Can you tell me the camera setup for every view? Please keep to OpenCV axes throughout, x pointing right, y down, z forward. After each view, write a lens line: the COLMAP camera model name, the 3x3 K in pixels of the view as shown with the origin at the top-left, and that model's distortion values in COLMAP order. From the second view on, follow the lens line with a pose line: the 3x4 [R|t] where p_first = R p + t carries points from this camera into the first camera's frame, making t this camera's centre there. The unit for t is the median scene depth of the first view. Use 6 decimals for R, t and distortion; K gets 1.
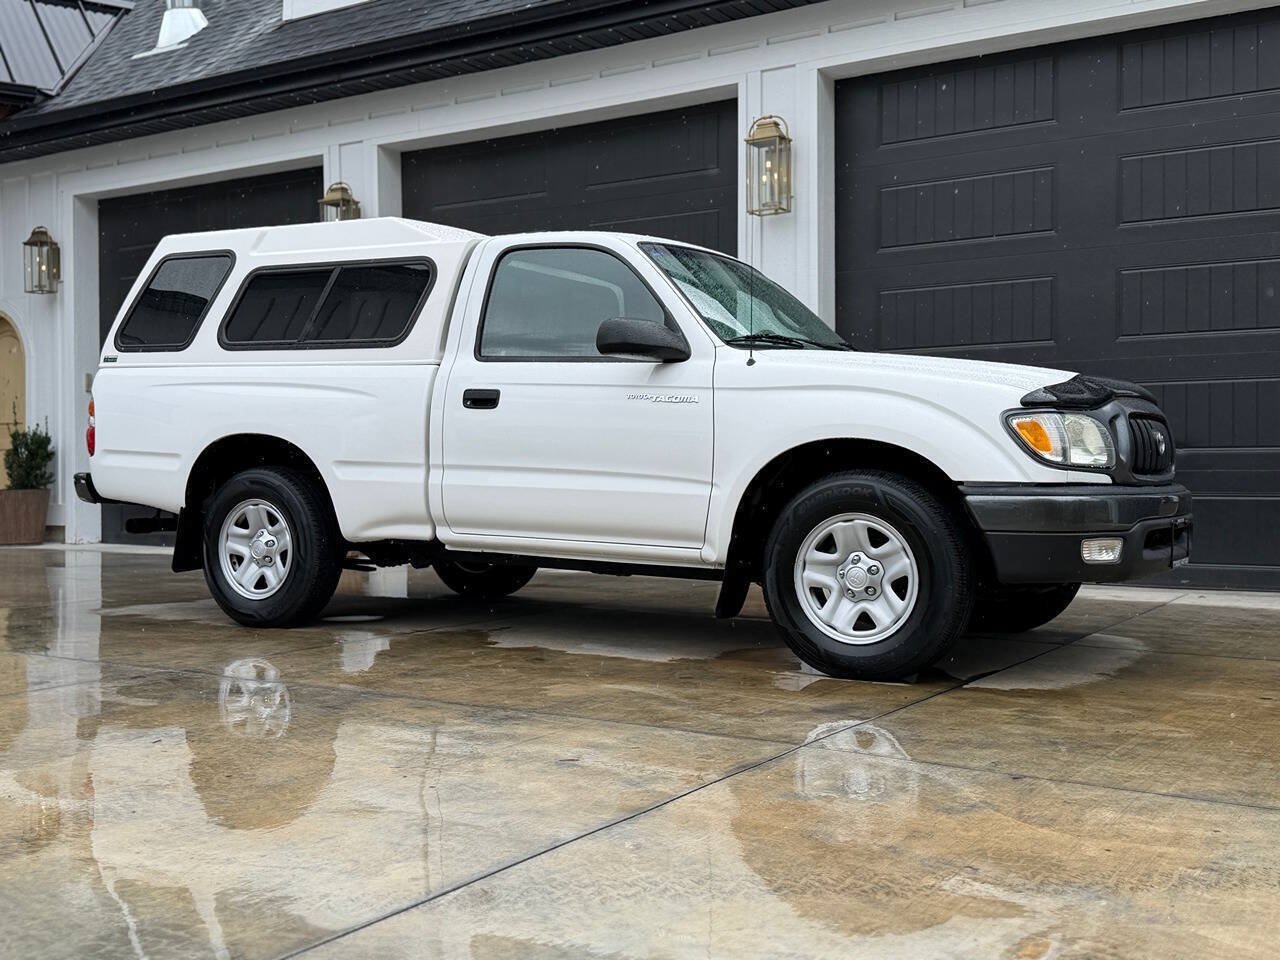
lens RADIAL K [[1378.2, 0, 630.6], [0, 1378.2, 477.3], [0, 0, 1]] dist [0.190866, -0.412268]
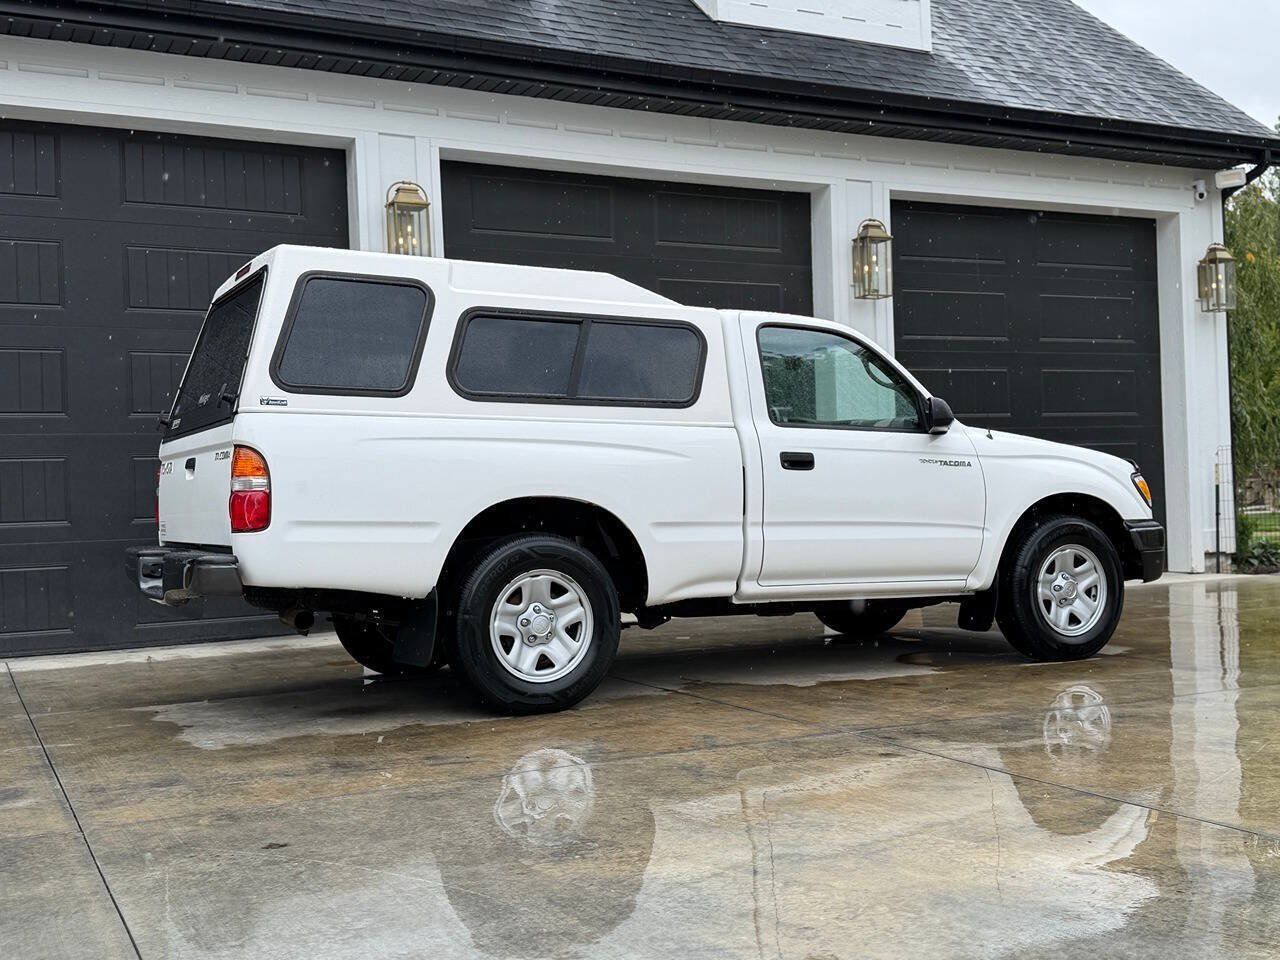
lens RADIAL K [[1379.0, 0, 634.2], [0, 1379.0, 485.7], [0, 0, 1]] dist [0.194295, -0.434225]
pose [[0.505829, -0.006195, 0.862612, -1.063598], [0.034555, 0.999317, -0.013086, -0.025706], [-0.861941, 0.036427, 0.505697, 0.525235]]
